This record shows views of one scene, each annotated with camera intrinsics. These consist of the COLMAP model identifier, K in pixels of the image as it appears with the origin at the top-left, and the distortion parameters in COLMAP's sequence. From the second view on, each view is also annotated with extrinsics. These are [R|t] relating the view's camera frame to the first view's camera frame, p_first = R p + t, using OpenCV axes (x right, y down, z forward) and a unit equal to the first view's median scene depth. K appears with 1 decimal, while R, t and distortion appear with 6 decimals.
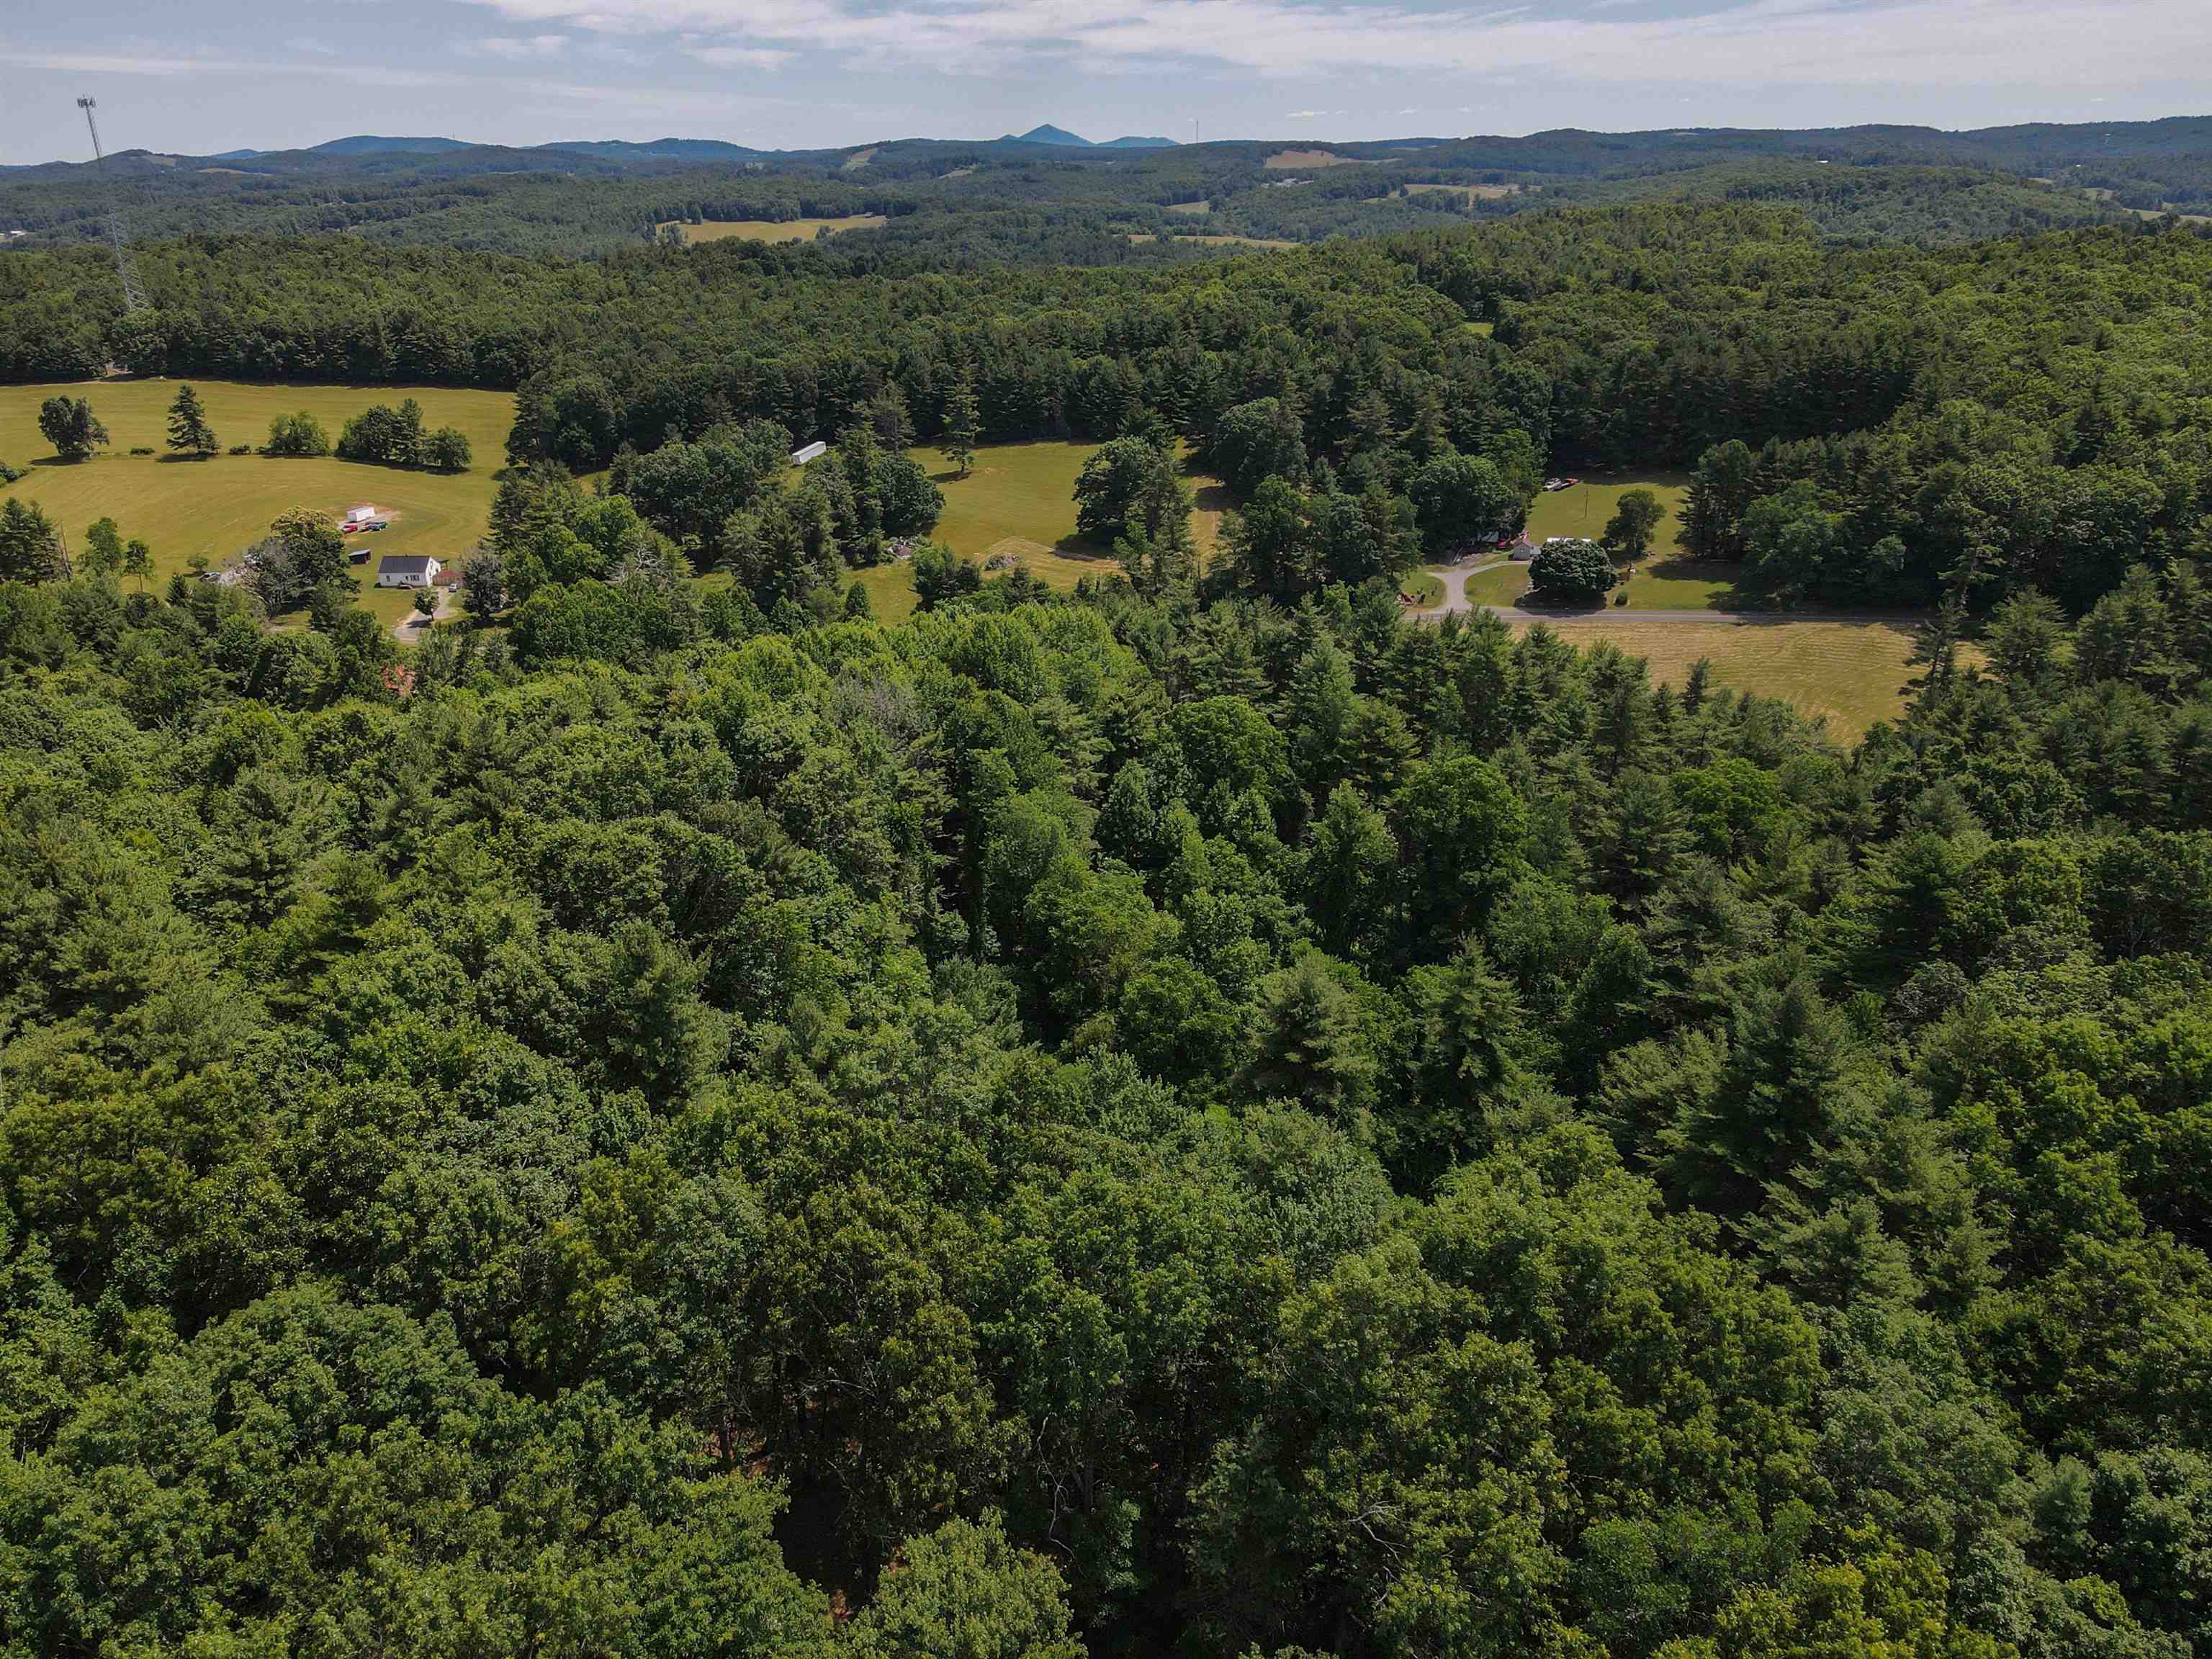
lens RADIAL K [[1605.0, 0, 1105.7], [0, 1605.0, 829.1], [0, 0, 1]] dist [0.017827, -0.003265]
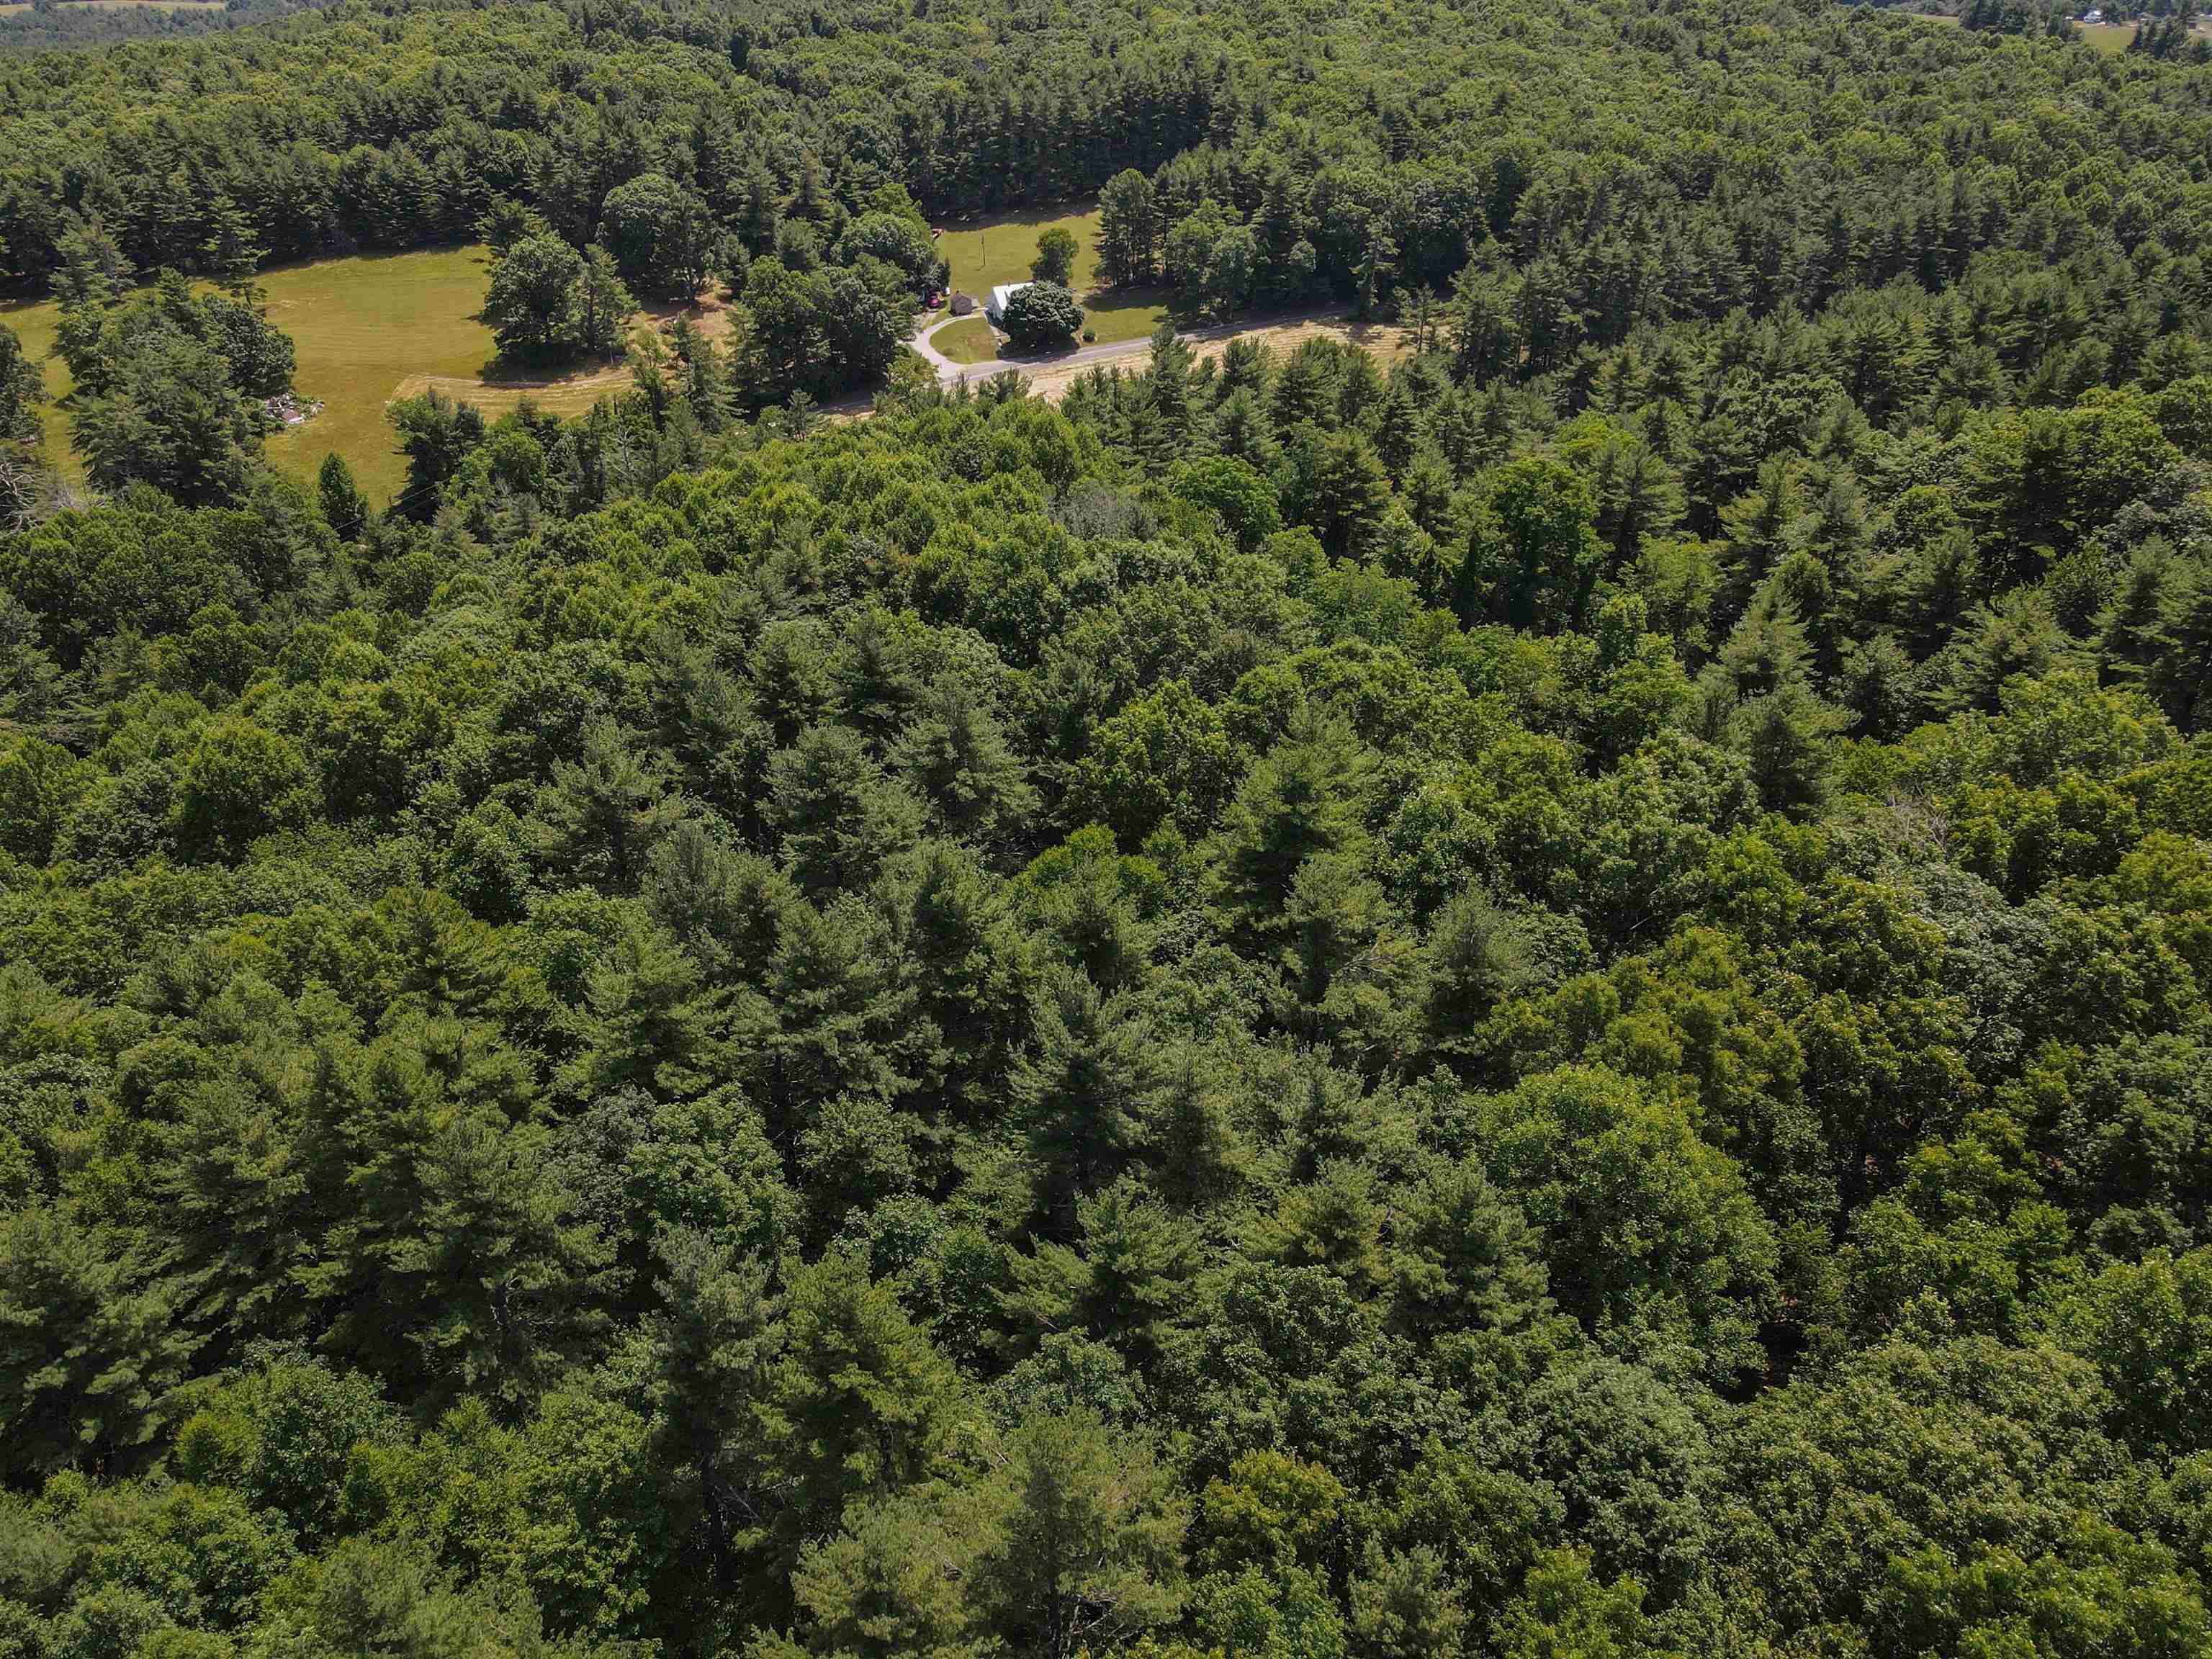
lens RADIAL K [[1605.0, 0, 1105.7], [0, 1605.0, 829.6], [0, 0, 1]] dist [0.017827, -0.003265]
pose [[0.815604, -0.303831, 0.492420, -0.281690], [0.234451, 0.951581, 0.198815, -0.041226], [-0.528984, -0.046706, 0.847346, 0.085154]]
